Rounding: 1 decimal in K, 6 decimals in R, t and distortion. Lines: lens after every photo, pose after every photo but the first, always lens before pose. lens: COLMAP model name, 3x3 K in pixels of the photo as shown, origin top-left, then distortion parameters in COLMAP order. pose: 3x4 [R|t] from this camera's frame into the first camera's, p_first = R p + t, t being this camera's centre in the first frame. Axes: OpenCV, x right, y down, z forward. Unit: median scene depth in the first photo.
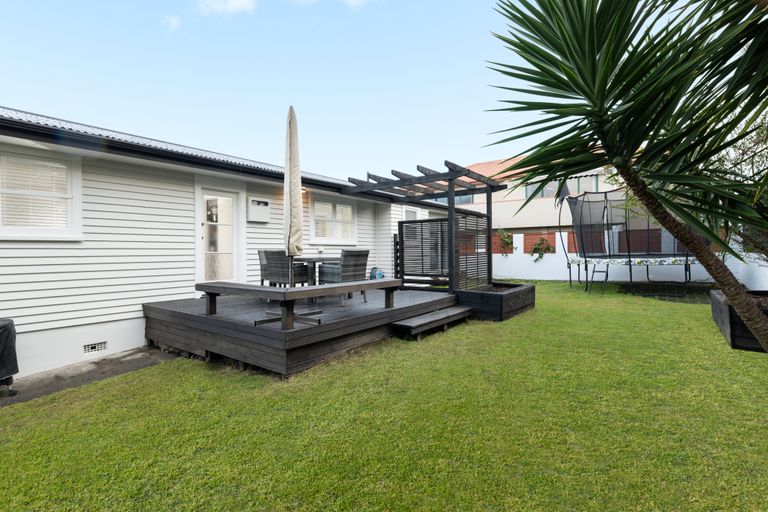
lens RADIAL K [[372.2, 0, 384.4], [0, 372.2, 252.1], [0, 0, 1]] dist [0.000785, -0.000041]
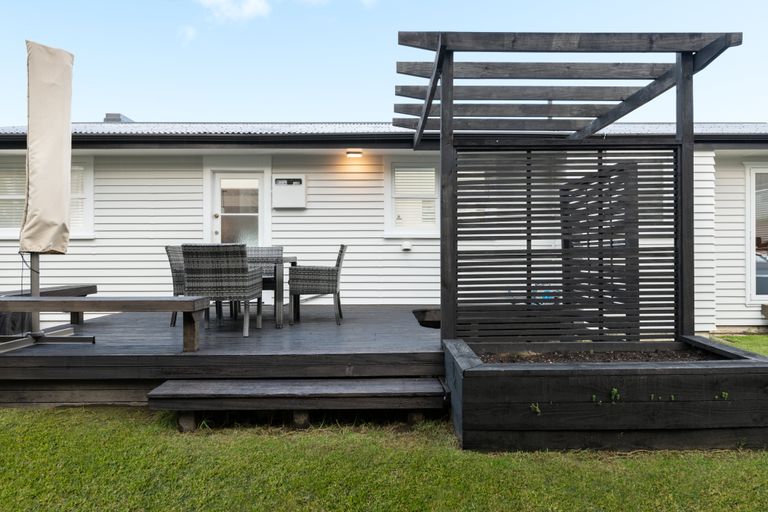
lens RADIAL K [[485.4, 0, 384.0], [0, 485.4, 257.8], [0, 0, 1]] dist [-0.023859, 0.000781]
pose [[0.631102, 0.005773, -0.775678, 0.516818], [-0.002054, 0.999981, 0.005772, 0.009248], [0.775697, -0.002050, 0.631102, 0.565373]]
